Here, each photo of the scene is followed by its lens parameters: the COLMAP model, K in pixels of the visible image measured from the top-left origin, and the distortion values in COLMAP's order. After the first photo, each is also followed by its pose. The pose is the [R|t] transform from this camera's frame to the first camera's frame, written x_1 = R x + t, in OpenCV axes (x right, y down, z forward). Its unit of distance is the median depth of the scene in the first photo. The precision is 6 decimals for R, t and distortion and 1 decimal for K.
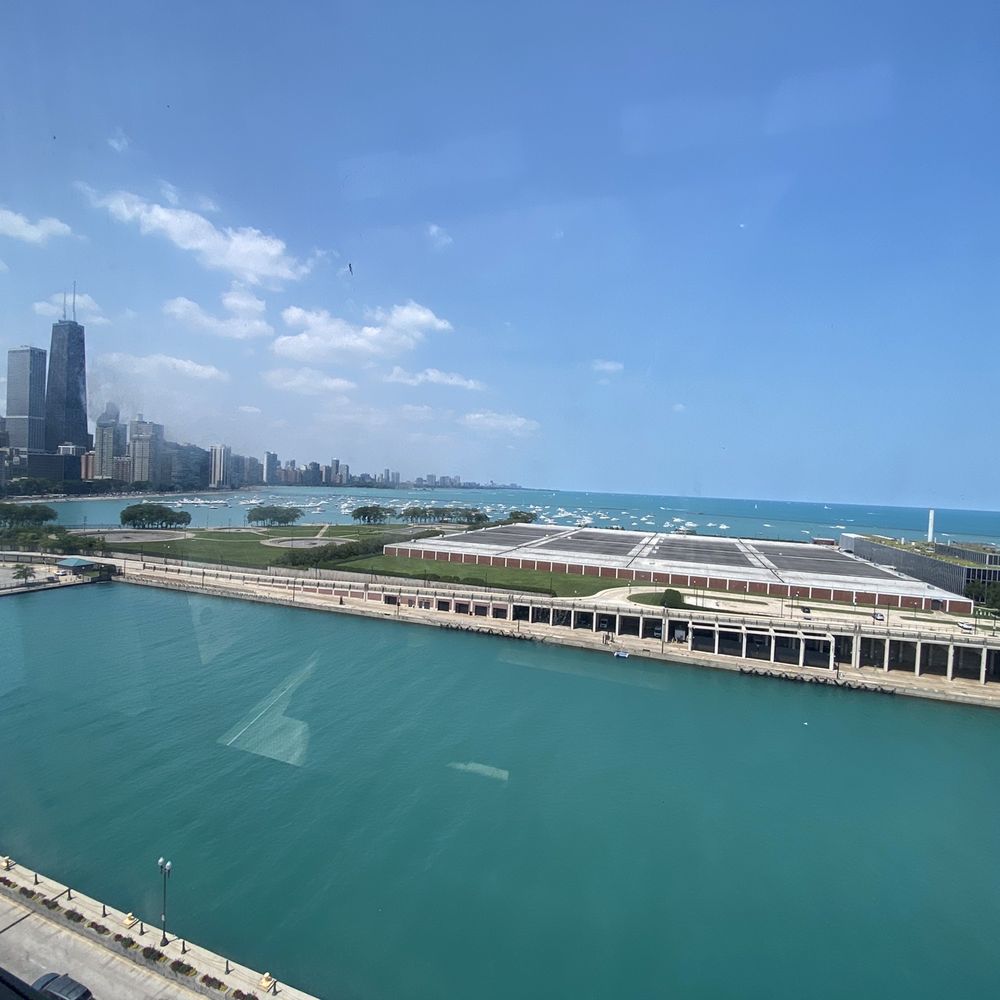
lens RADIAL K [[552.3, 0, 517.5], [0, 552.3, 497.7], [0, 0, 1]] dist [-0.001419, -0.001049]
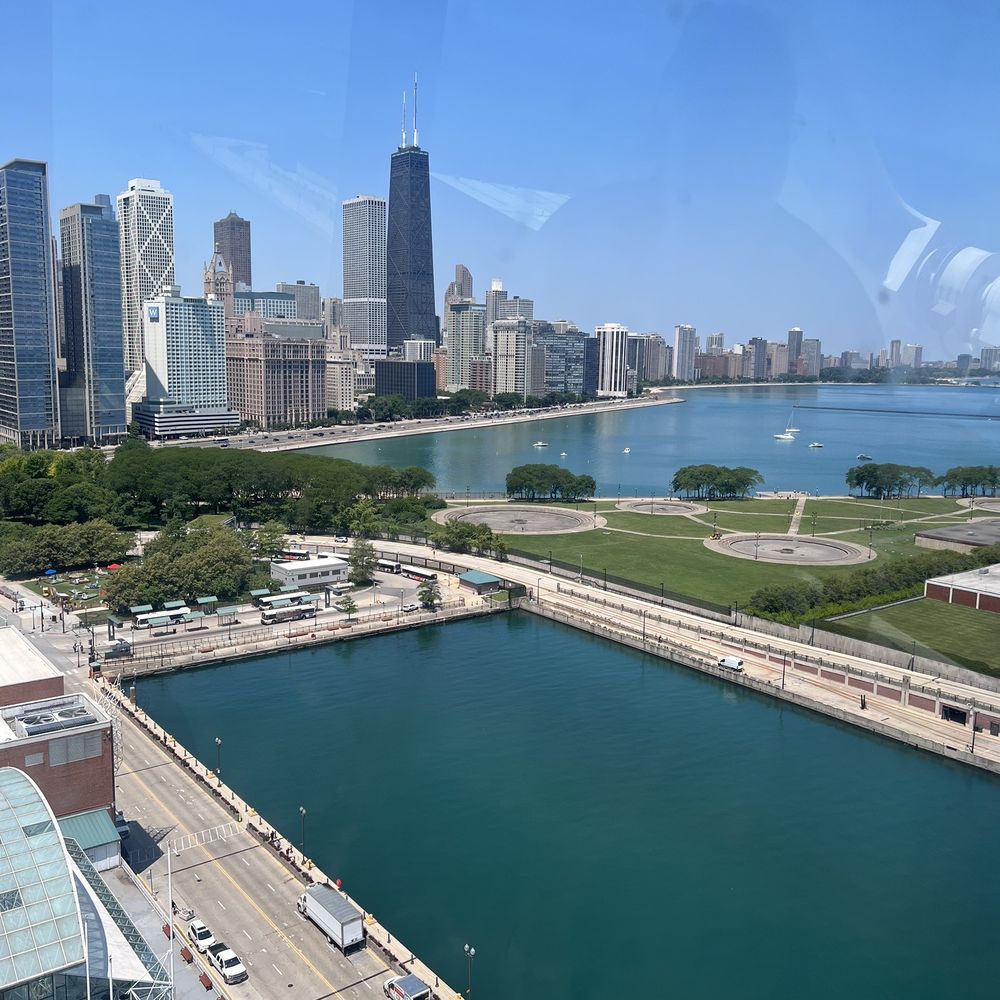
lens RADIAL K [[1026.0, 0, 505.0], [0, 1026.0, 503.4], [0, 0, 1]] dist [0.104224, -0.172635]
pose [[0.831526, 0.045459, -0.553623, -0.015328], [0.010625, 0.995162, 0.097674, -0.073465], [0.555384, -0.087101, 0.827020, -0.064928]]
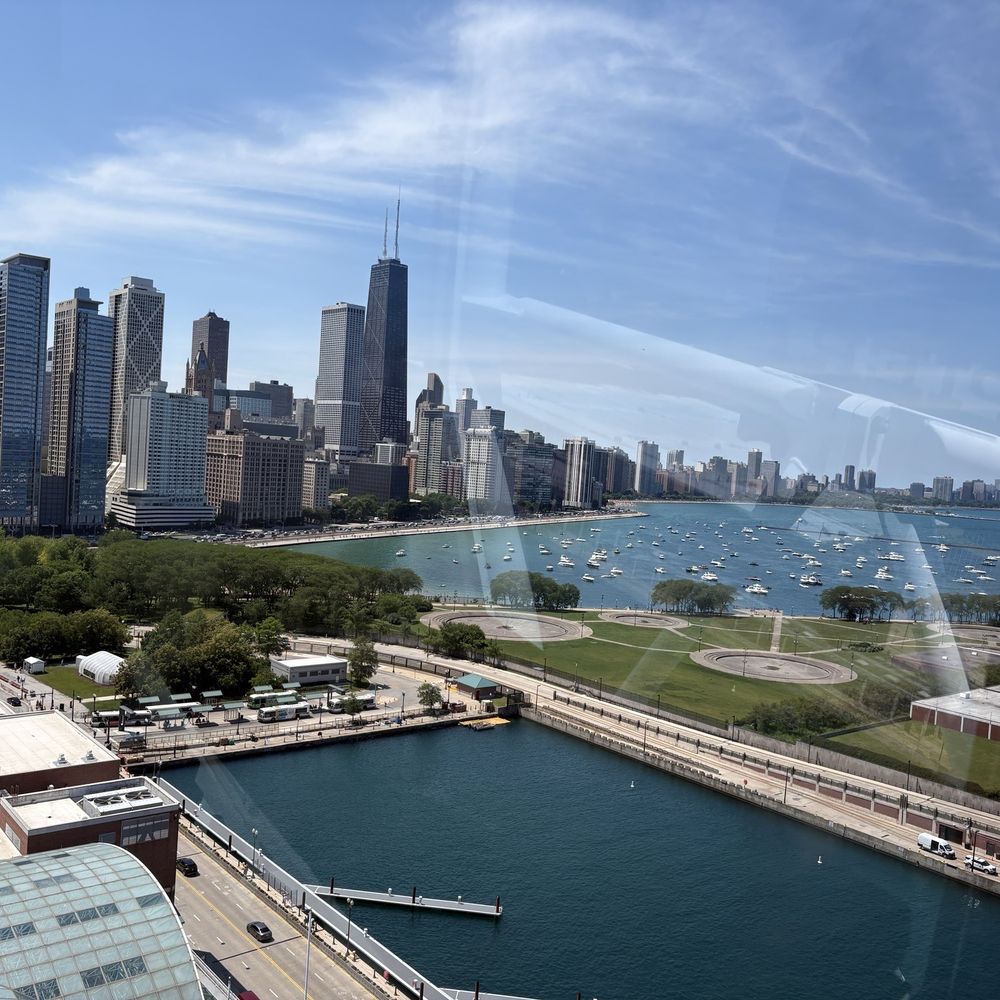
lens RADIAL K [[1029.3, 0, 500.0], [0, 1029.3, 500.0], [0, 0, 1]] dist [0.089250, -0.181467]
pose [[0.848649, 0.024942, -0.528368, -0.030472], [-0.034922, 0.999350, -0.008916, -0.075697], [0.527802, 0.026018, 0.848969, -0.109869]]
